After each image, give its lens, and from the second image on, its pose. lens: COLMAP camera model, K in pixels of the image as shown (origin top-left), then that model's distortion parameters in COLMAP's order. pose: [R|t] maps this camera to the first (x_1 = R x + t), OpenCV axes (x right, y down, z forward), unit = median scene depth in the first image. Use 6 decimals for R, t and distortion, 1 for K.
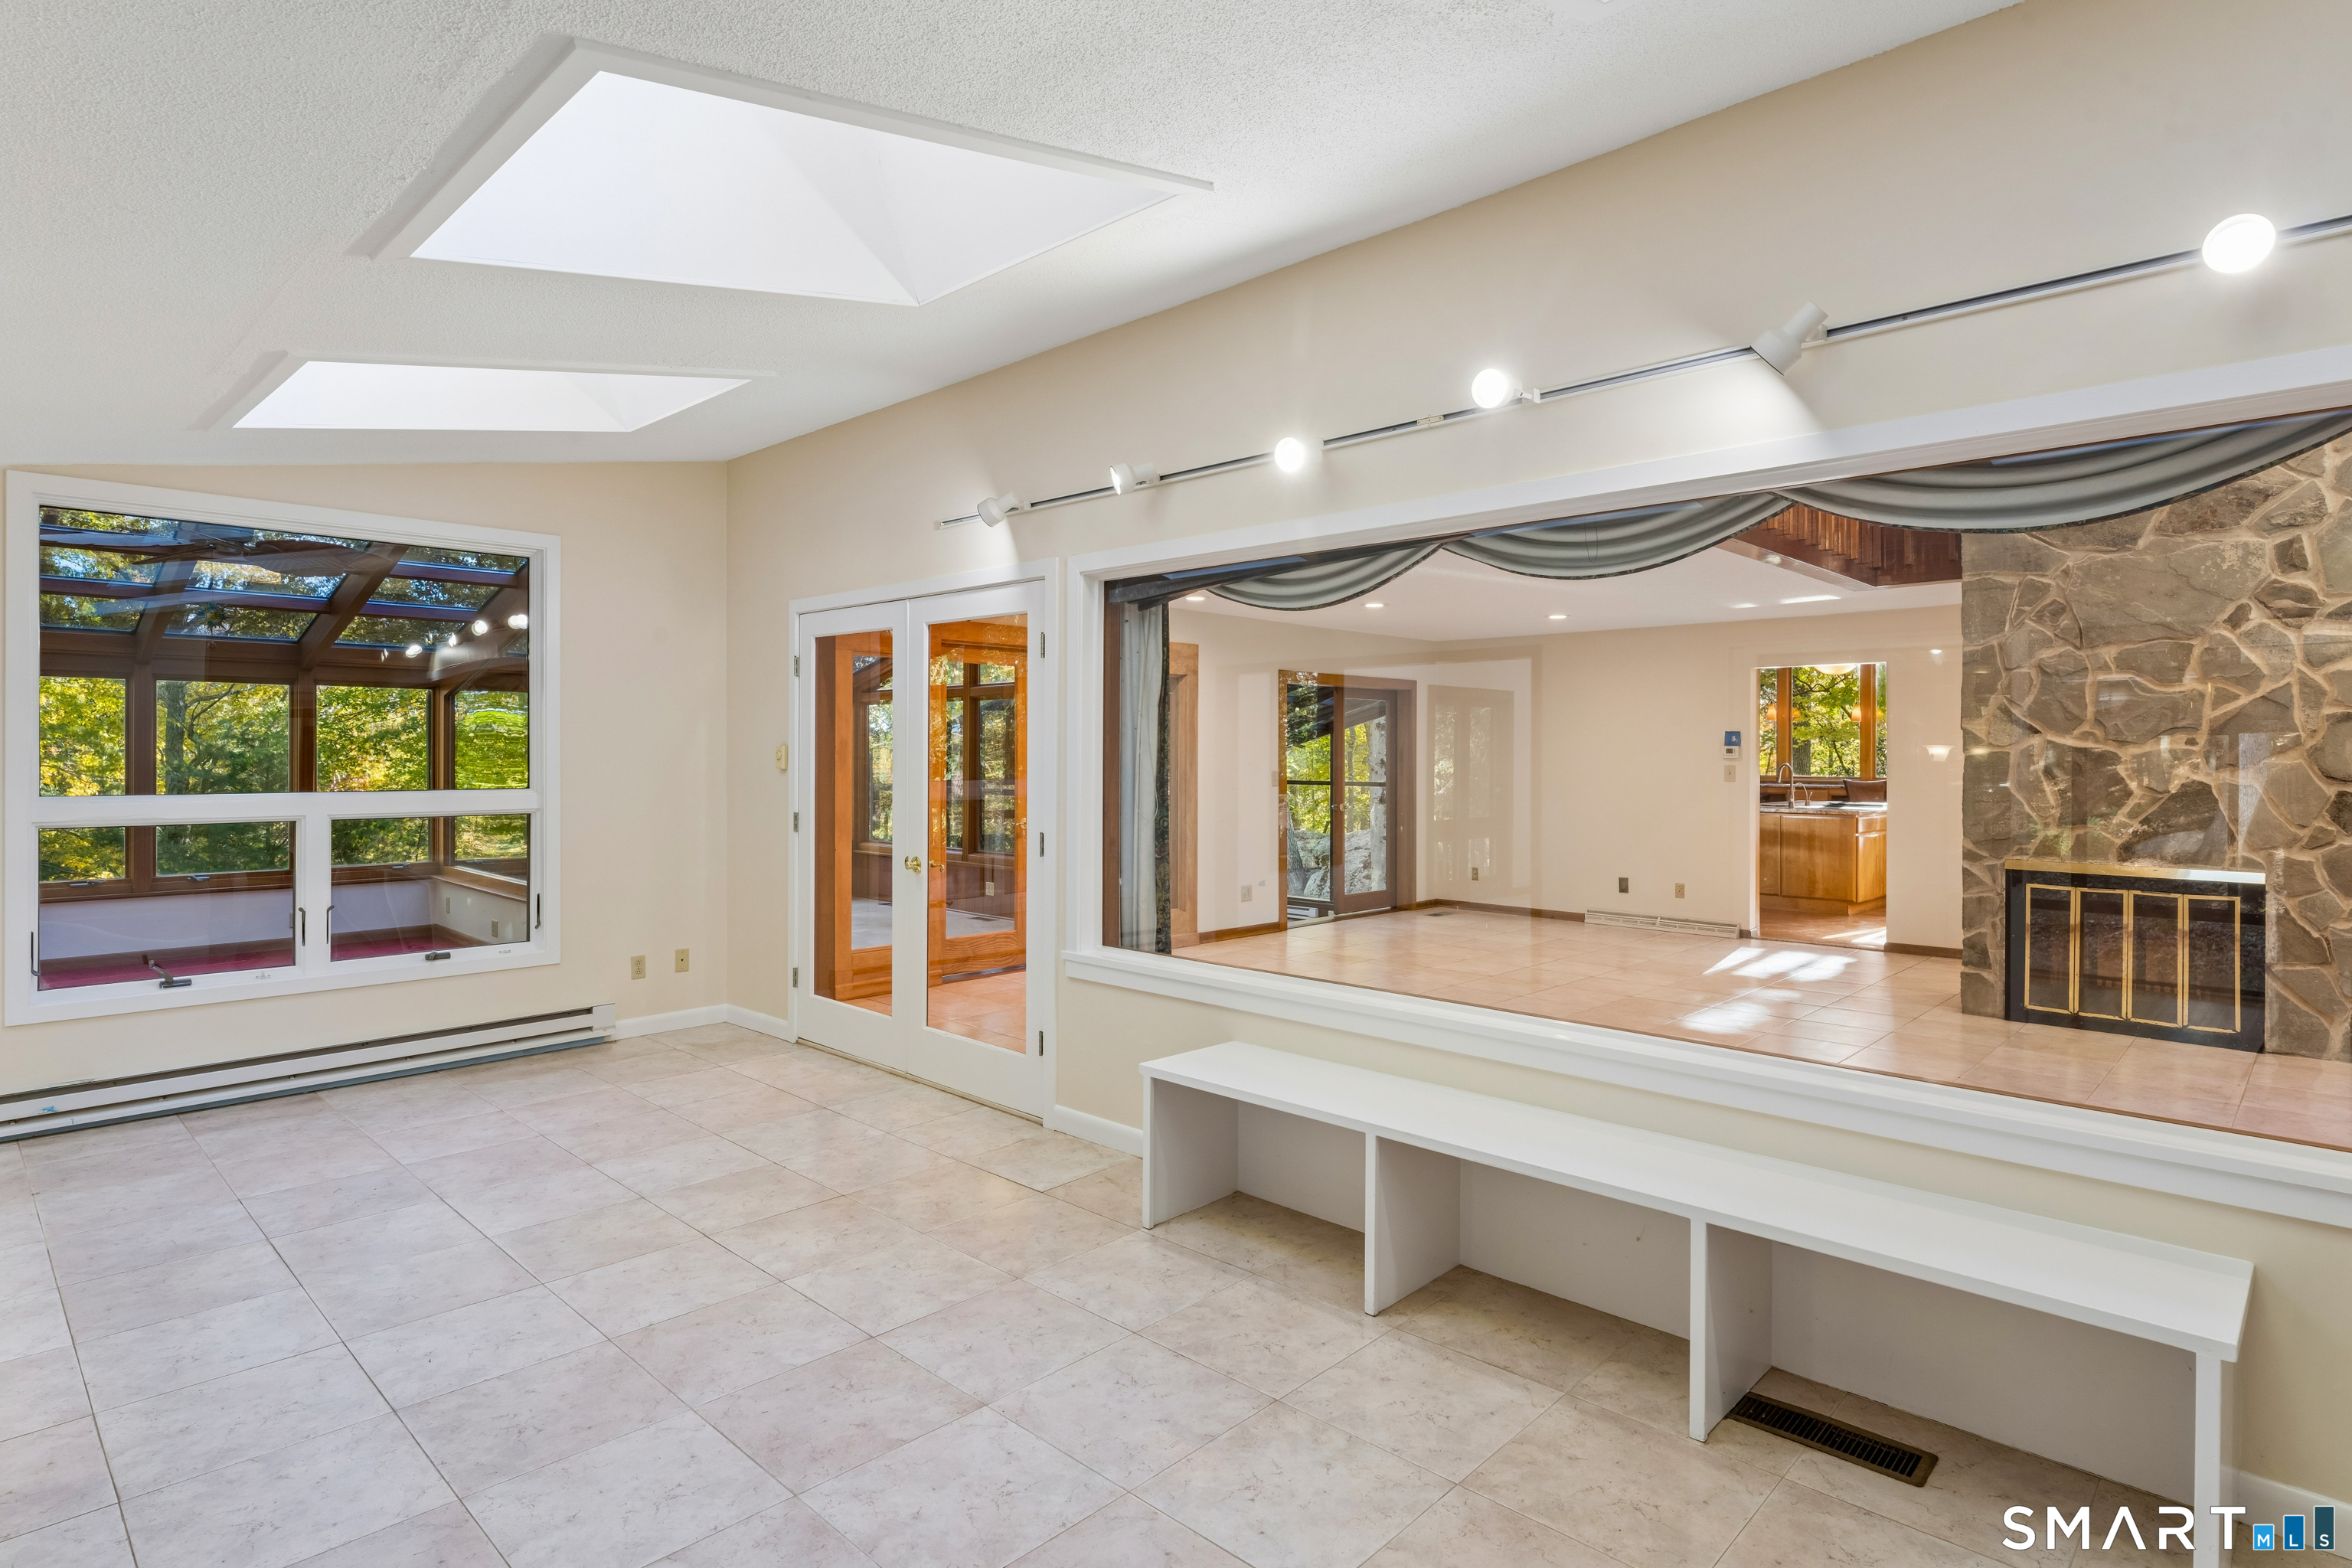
lens RADIAL K [[1227.2, 0, 1181.1], [0, 1227.2, 755.7], [0, 0, 1]] dist [-0.003914, 0.001308]
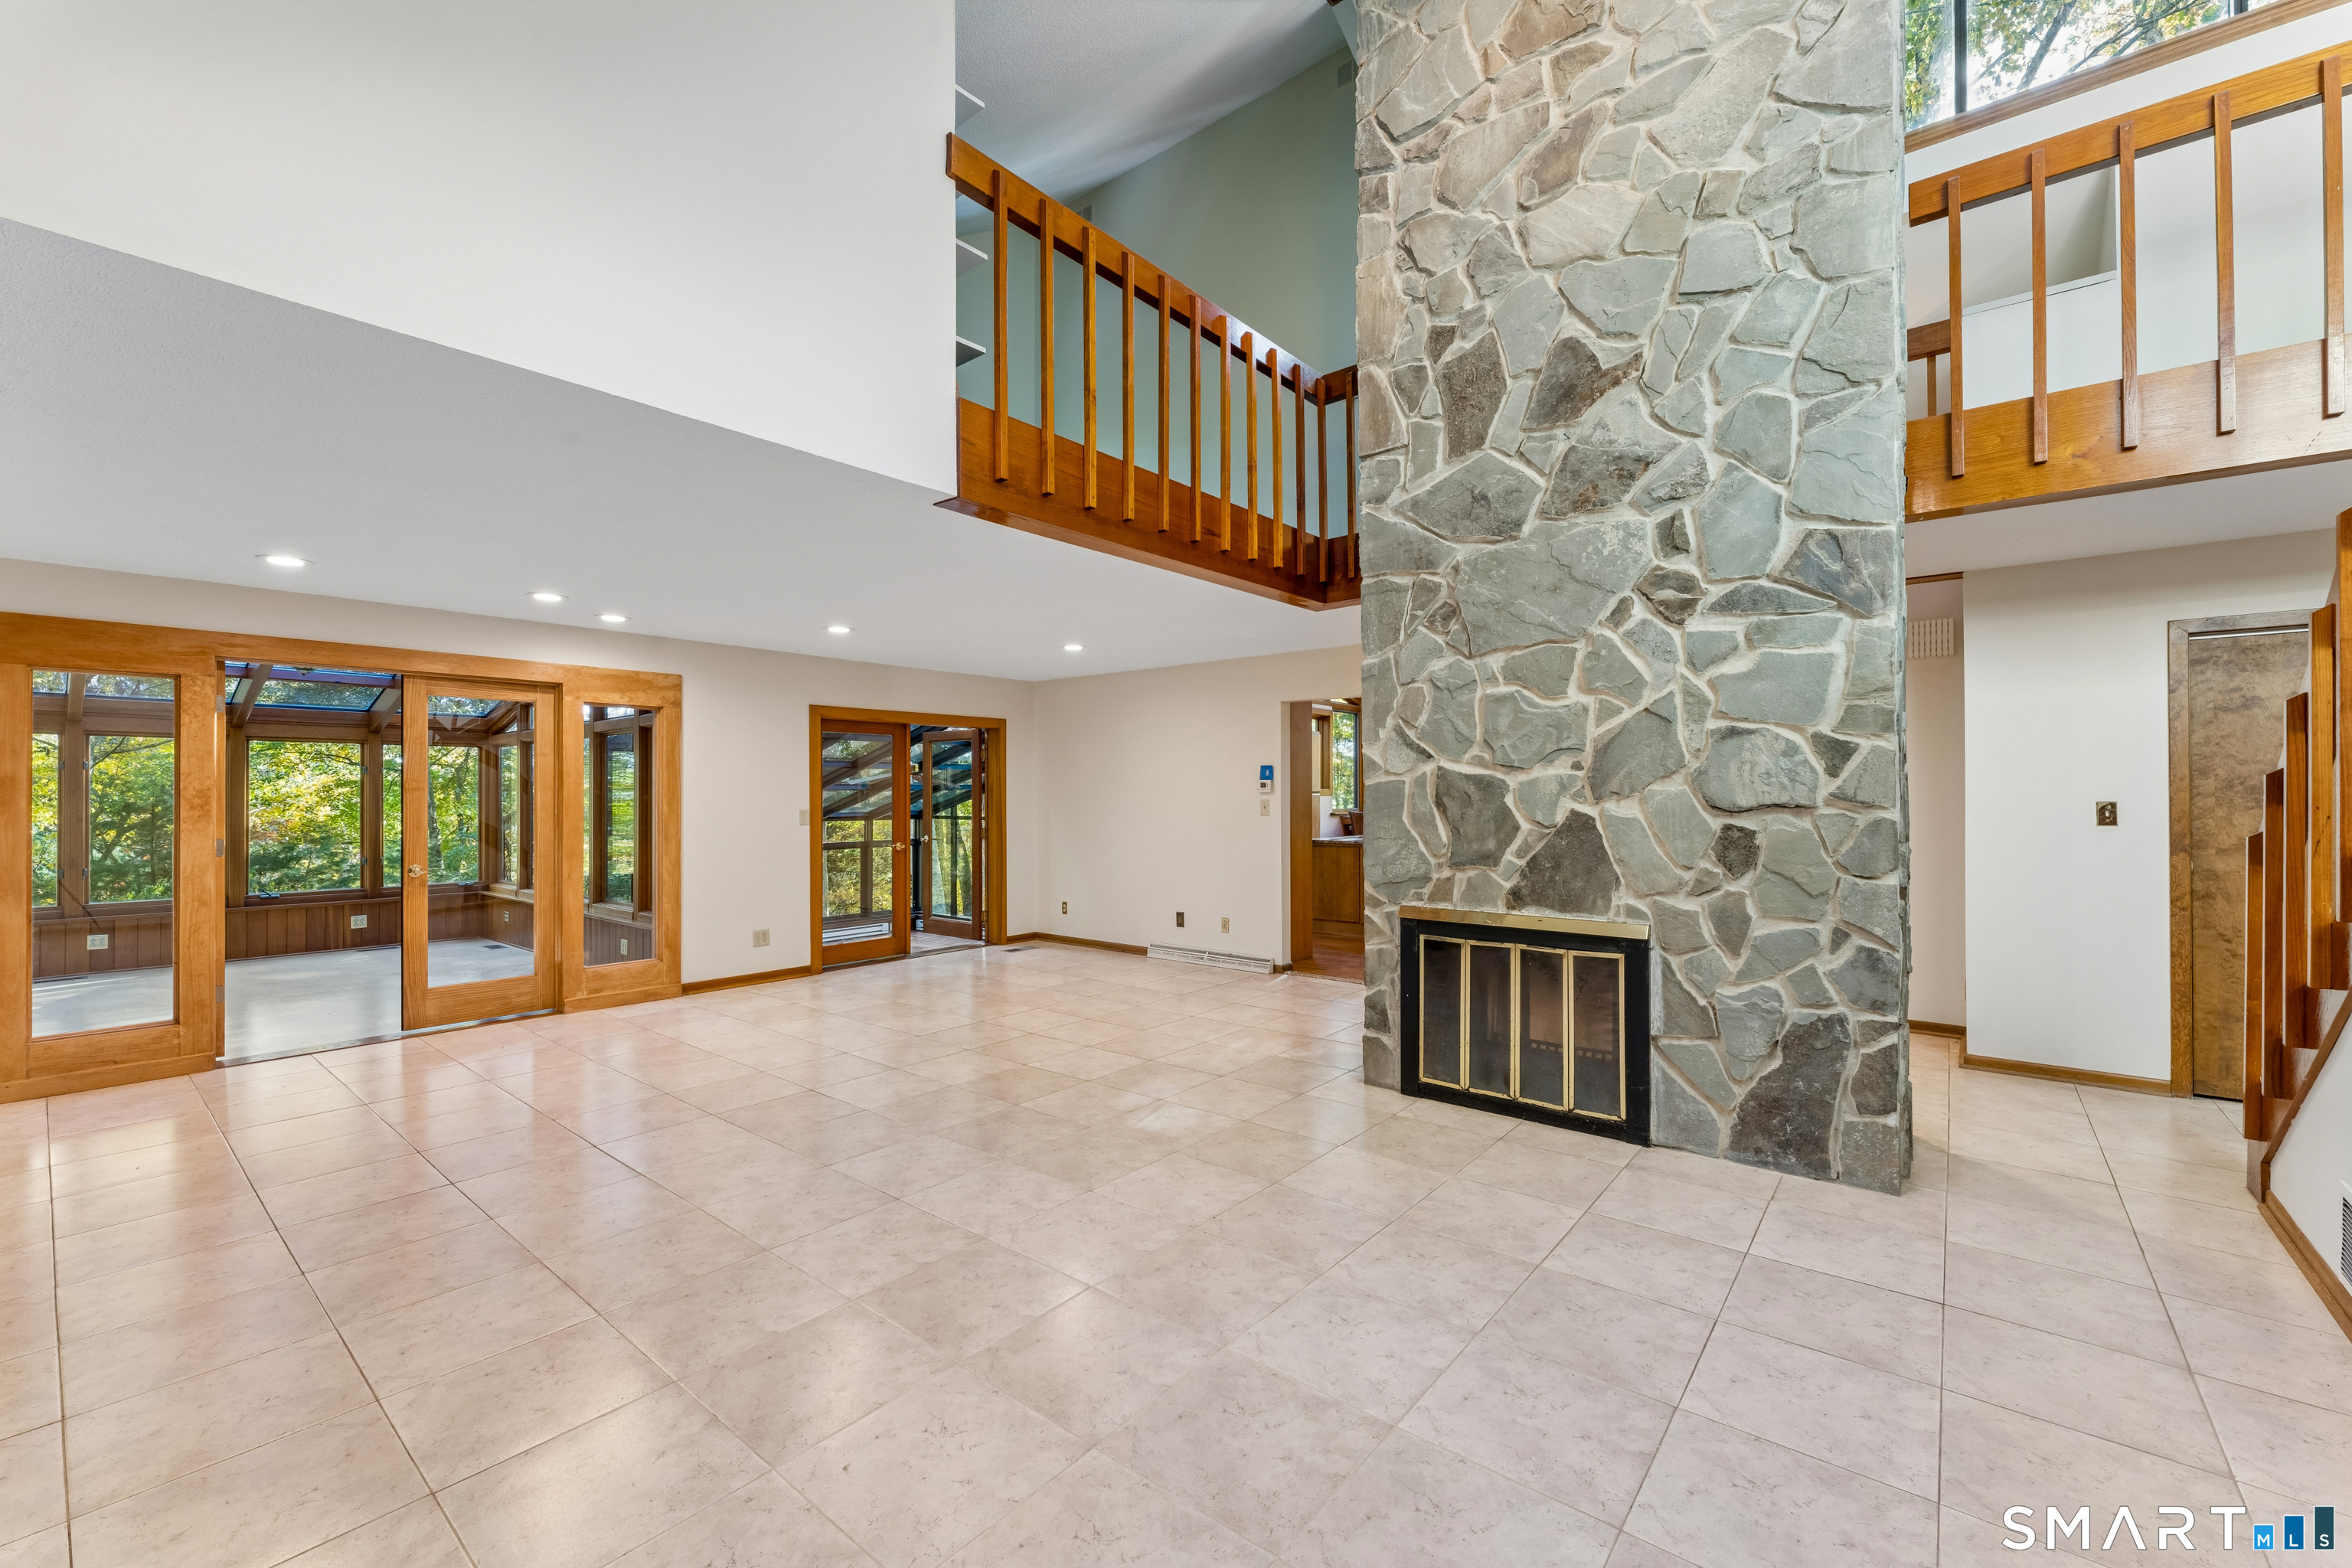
lens RADIAL K [[945.6, 0, 1172.1], [0, 945.6, 792.3], [0, 0, 1]] dist [-0.004123, 0.000170]
pose [[0.997381, -0.007319, 0.071957, 0.492320], [0.007625, 0.999963, -0.003989, 0.006956], [-0.071926, 0.004528, 0.997400, 0.371108]]
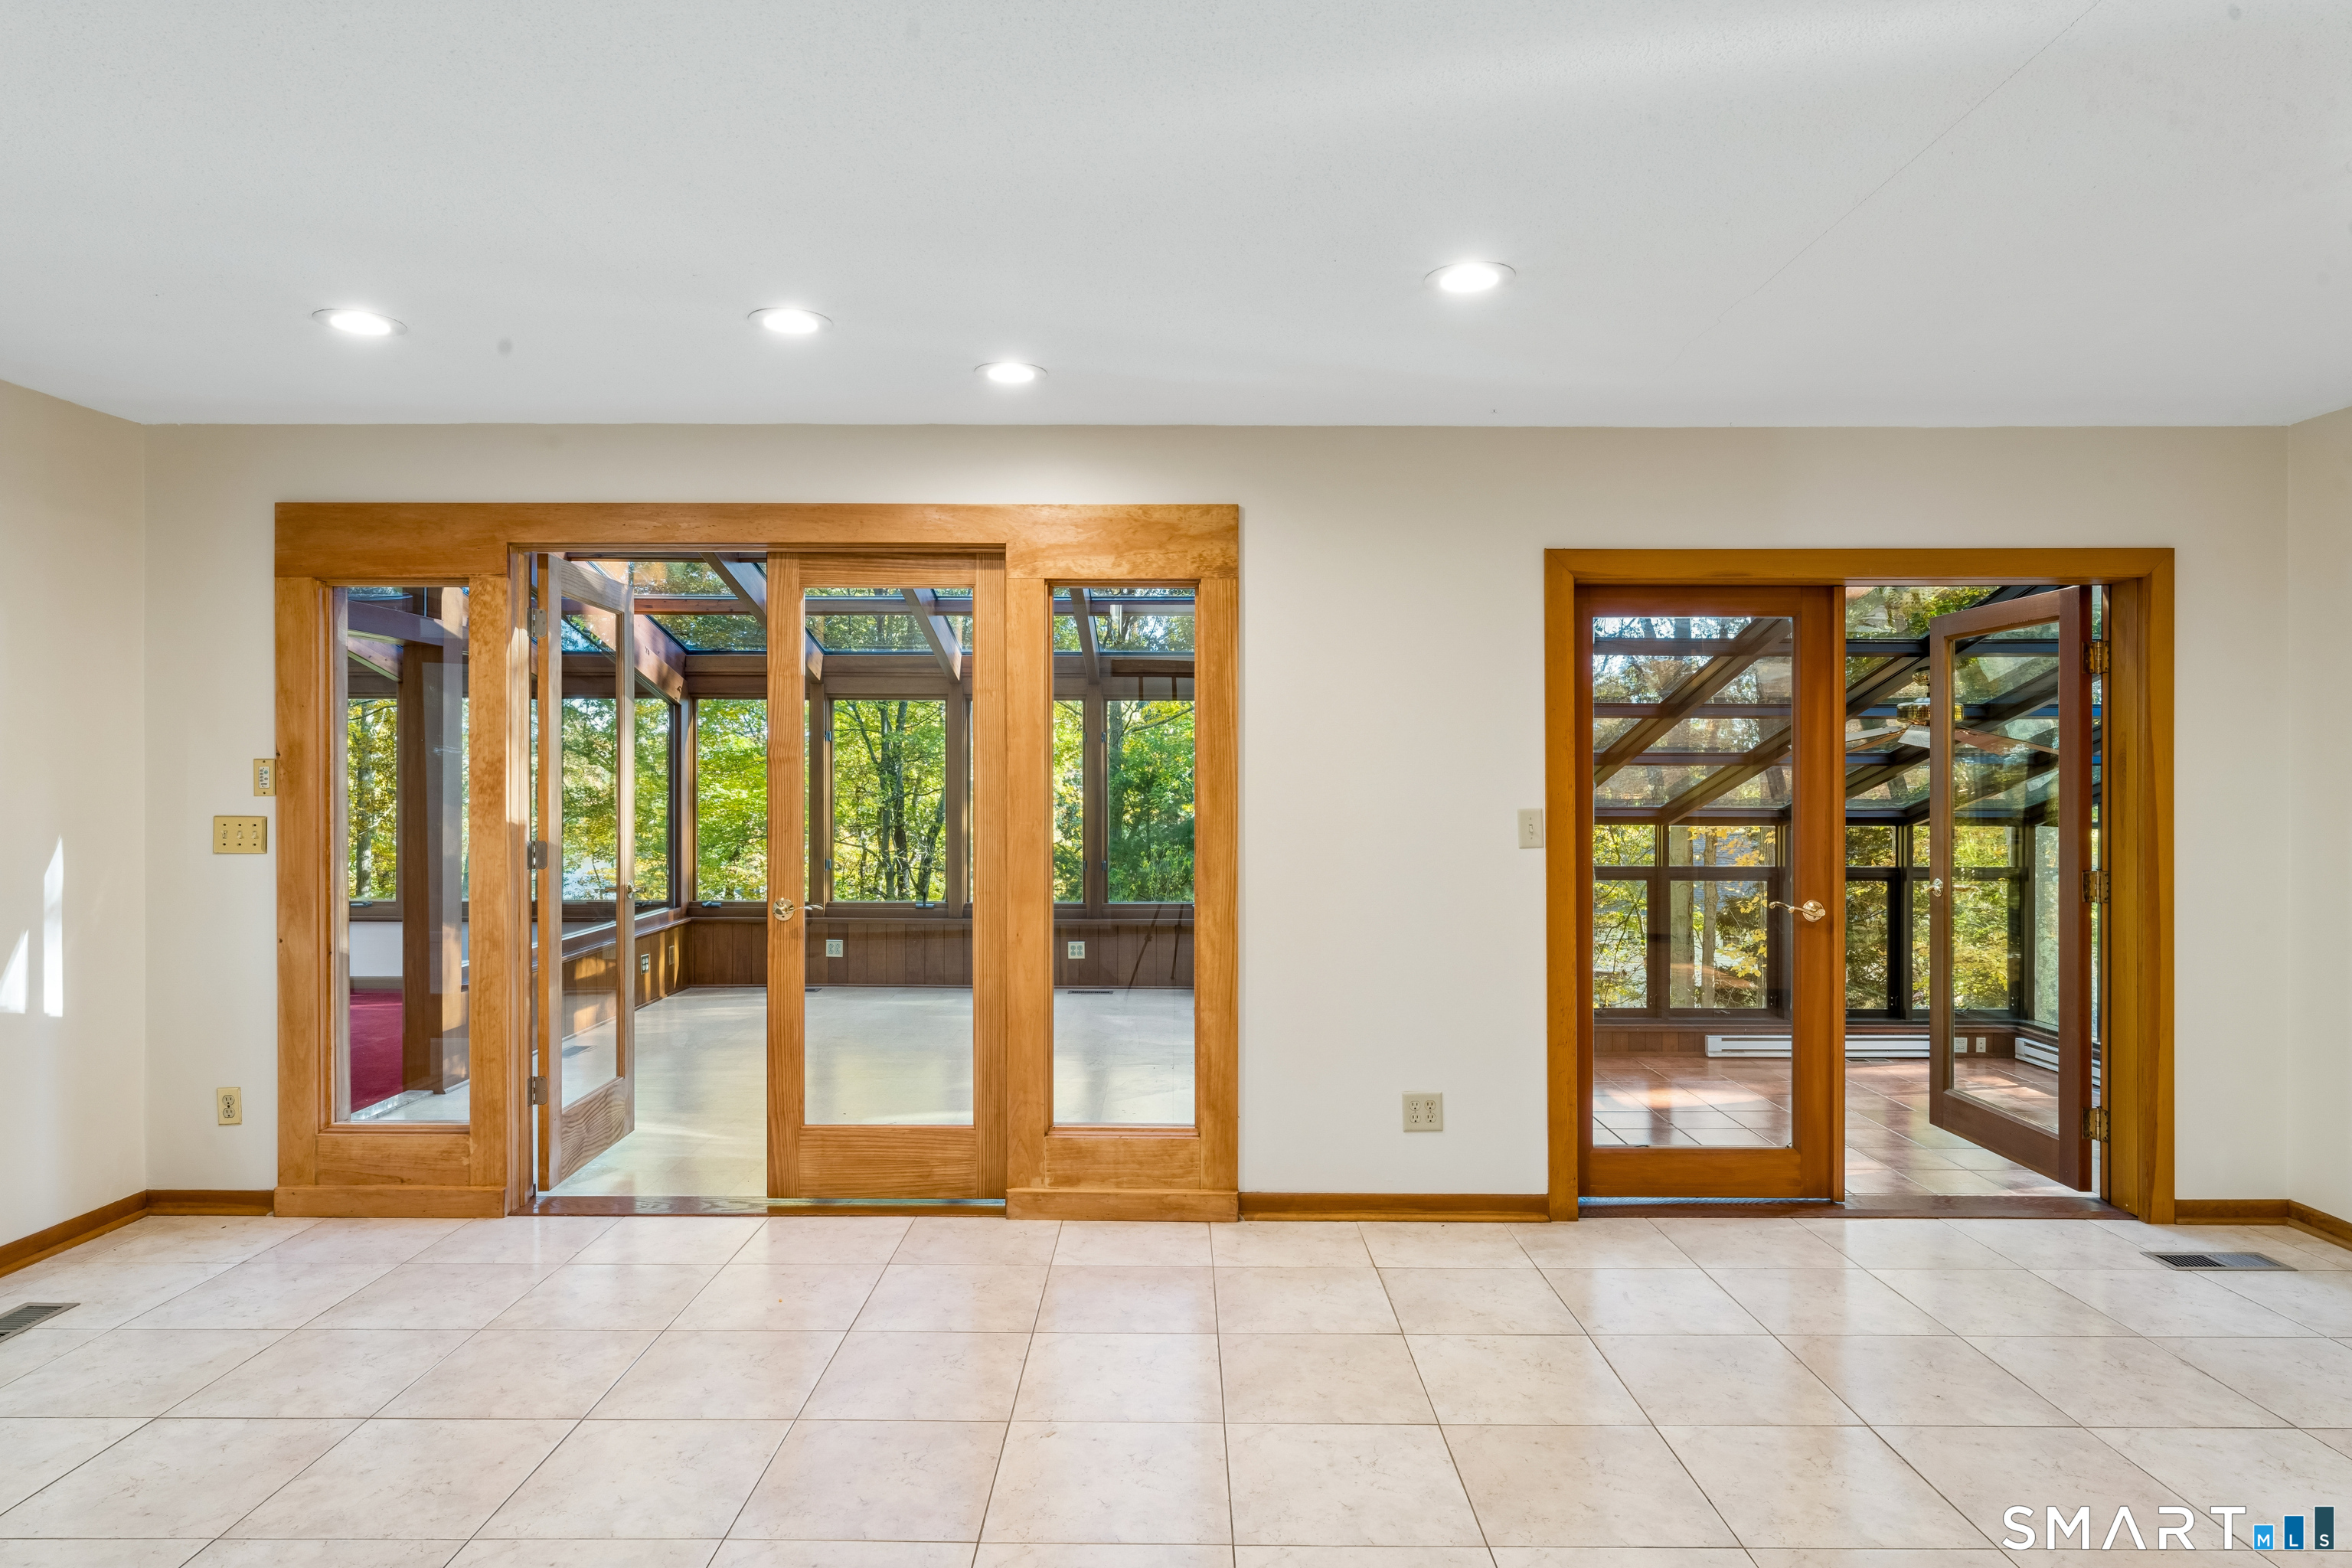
lens RADIAL K [[1275.7, 0, 1171.6], [0, 1275.7, 762.2], [0, 0, 1]] dist [0.000027, 0.000050]
pose [[0.693563, -0.001762, -0.720394, 0.458334], [0.000372, 0.999998, -0.002088, -0.002299], [0.720396, 0.001180, 0.693562, 0.999927]]
